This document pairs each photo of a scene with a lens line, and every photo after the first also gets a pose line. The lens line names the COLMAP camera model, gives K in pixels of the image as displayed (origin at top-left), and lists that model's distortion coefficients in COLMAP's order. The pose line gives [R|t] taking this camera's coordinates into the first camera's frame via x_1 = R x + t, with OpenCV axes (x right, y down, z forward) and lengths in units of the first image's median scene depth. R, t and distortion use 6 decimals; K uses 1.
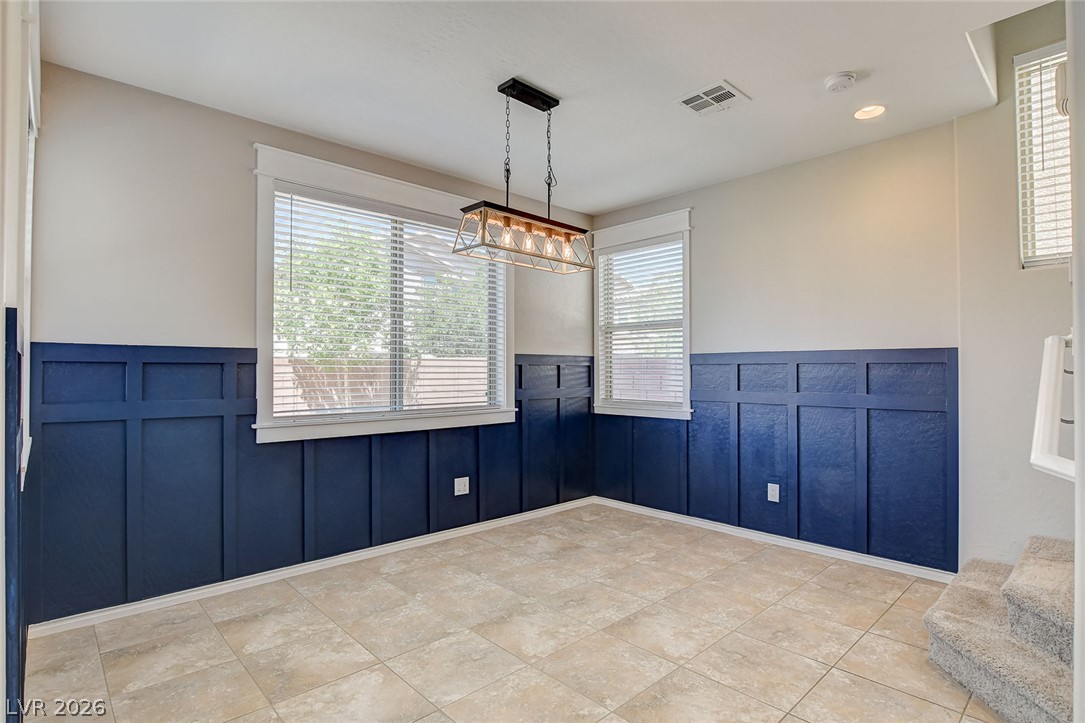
lens RADIAL K [[556.9, 0, 544.6], [0, 556.9, 358.9], [0, 0, 1]] dist [-0.024671, 0.003639]
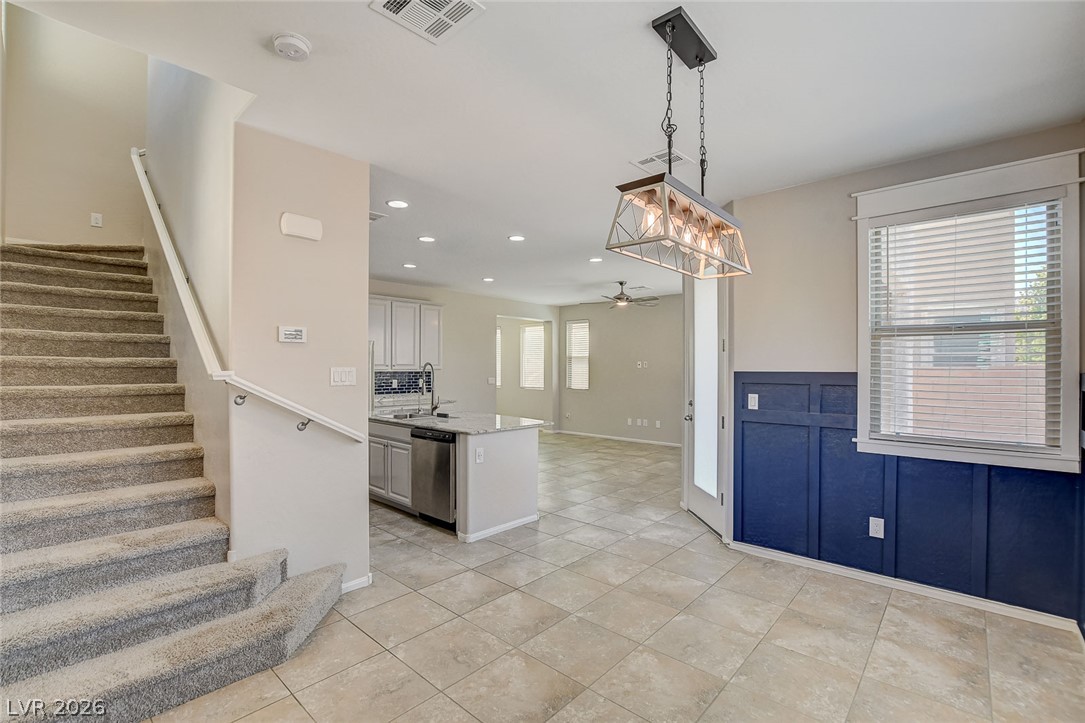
lens RADIAL K [[481.6, 0, 542.3], [0, 481.6, 364.6], [0, 0, 1]] dist [-0.011870, -0.002442]
pose [[-0.997197, -0.002898, -0.074759, 0.169457], [-0.001035, 0.999688, -0.024946, -0.017765], [0.074808, -0.024798, -0.996890, 1.292803]]
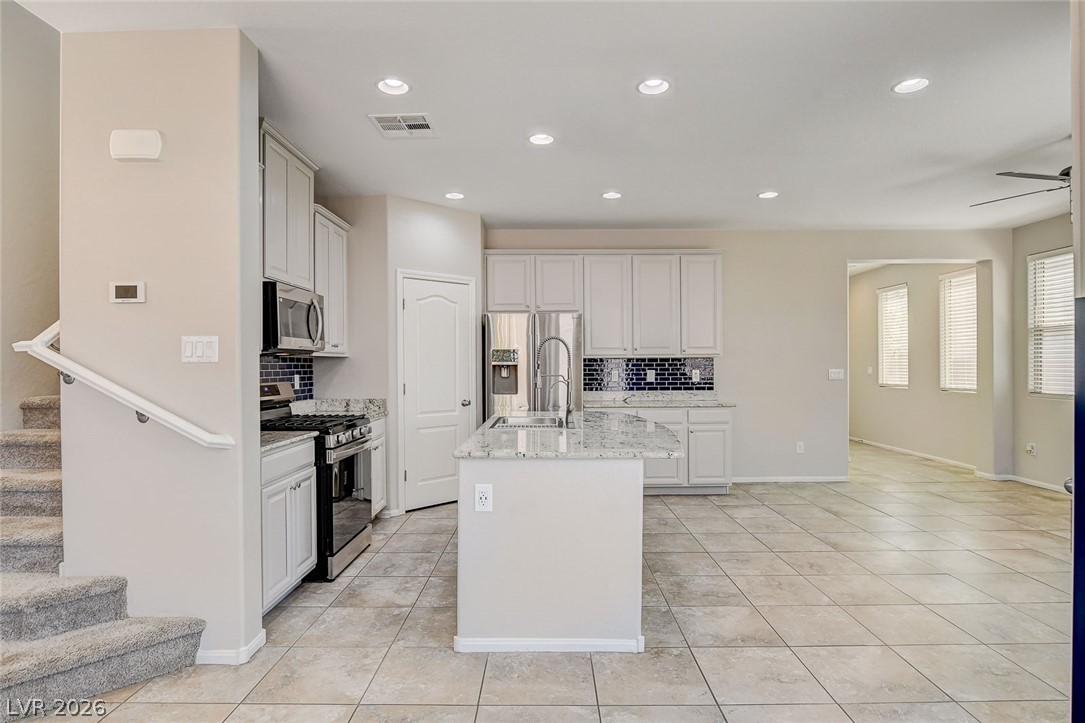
lens RADIAL K [[586.8, 0, 545.4], [0, 586.8, 366.9], [0, 0, 1]] dist [-0.023089, 0.003209]
pose [[-0.725867, -0.000461, 0.687835, -0.311895], [-0.009281, 0.999915, -0.009123, 0.005046], [-0.687773, -0.013005, -0.725810, 0.672422]]
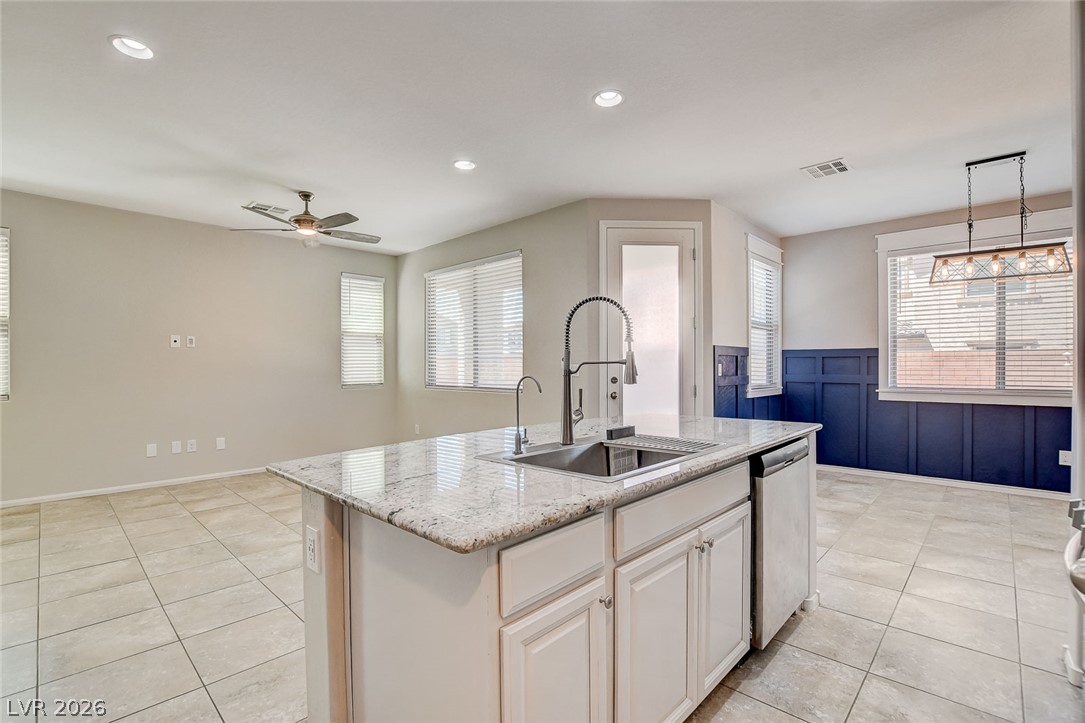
lens RADIAL K [[481.6, 0, 547.1], [0, 481.6, 374.6], [0, 0, 1]] dist [-0.011870, -0.002442]
pose [[0.058875, 0.018853, -0.998087, 0.875734], [0.022990, 0.999531, 0.020237, 0.010114], [0.998001, -0.024137, 0.058414, -0.167328]]
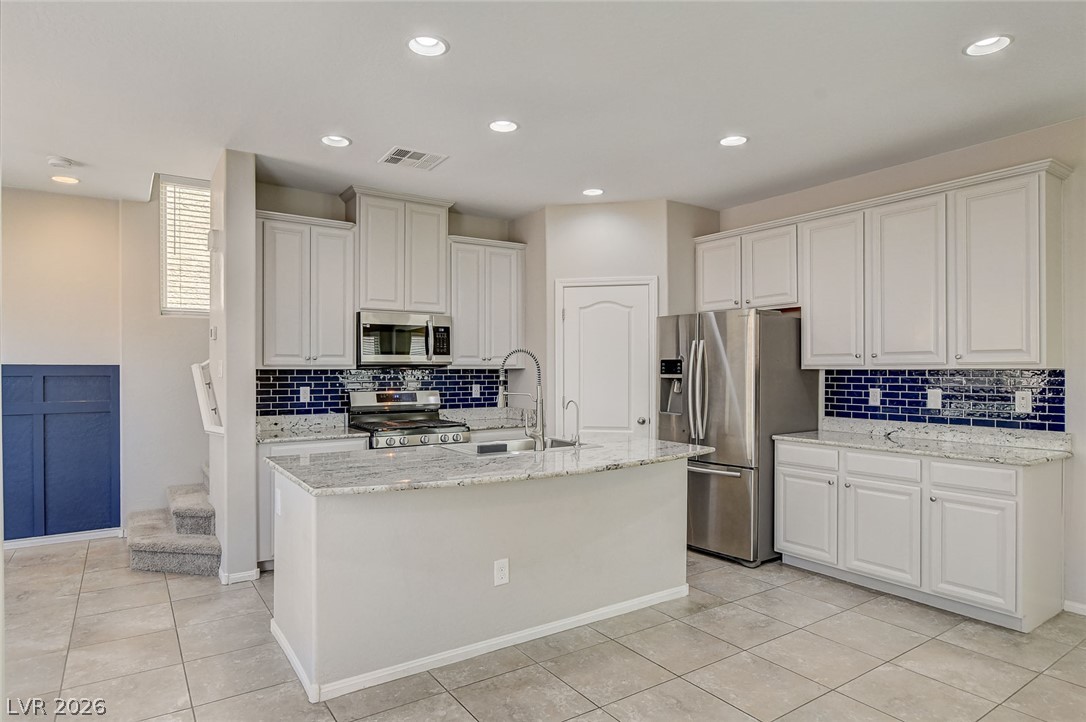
lens RADIAL K [[622.2, 0, 546.8], [0, 622.2, 372.4], [0, 0, 1]] dist [-0.017002, 0.003637]
pose [[0.157732, -0.005393, 0.987467, -0.538317], [-0.017860, 0.999806, 0.008313, -0.030428], [-0.987320, -0.018948, 0.157605, -0.275341]]
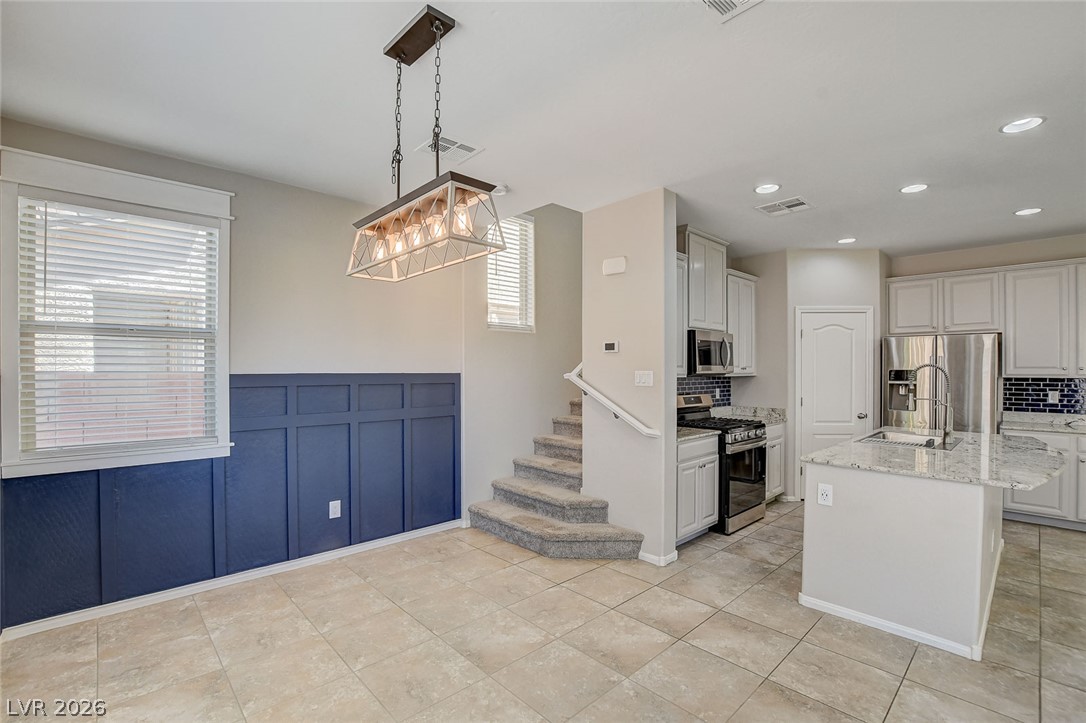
lens RADIAL K [[483.3, 0, 548.0], [0, 483.3, 370.1], [0, 0, 1]] dist [-0.034254, 0.004896]
pose [[-0.006370, -0.002596, 0.999976, -0.525360], [-0.020592, 0.999785, 0.002465, -0.033174], [-0.999768, -0.020575, -0.006422, 0.656888]]
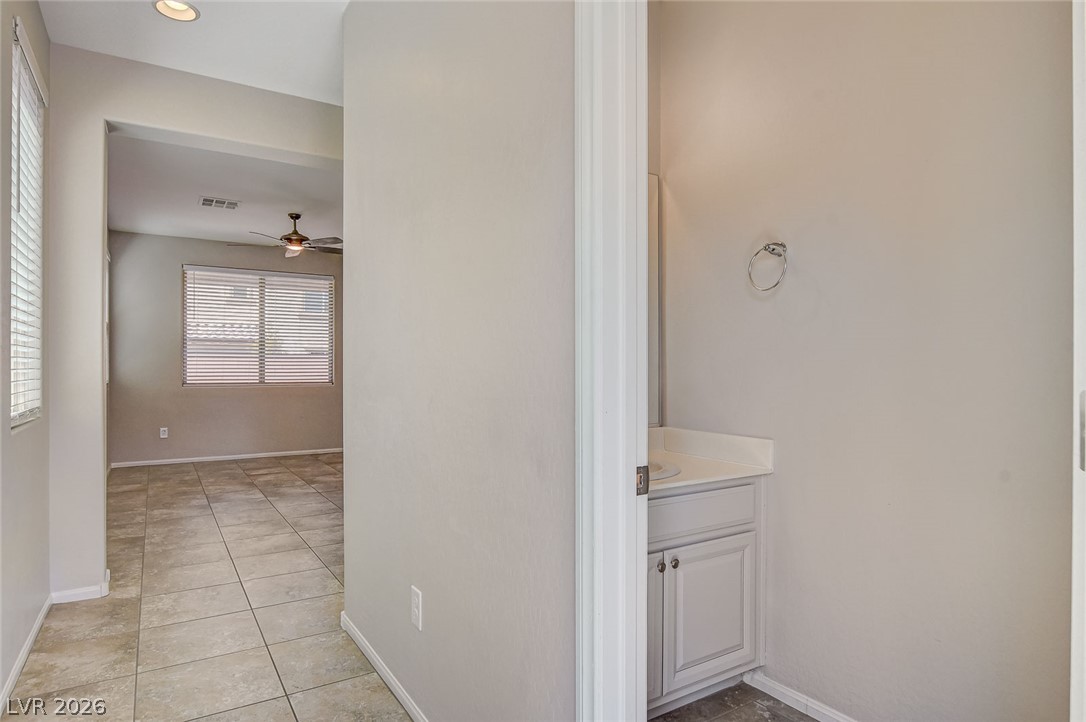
lens RADIAL K [[622.2, 0, 548.6], [0, 622.2, 365.8], [0, 0, 1]] dist [-0.017002, 0.003637]
pose [[0.982621, -0.001063, -0.185618, 0.717673], [0.004539, 0.999822, 0.018302, -0.019784], [0.185566, -0.018827, 0.982451, -2.258758]]
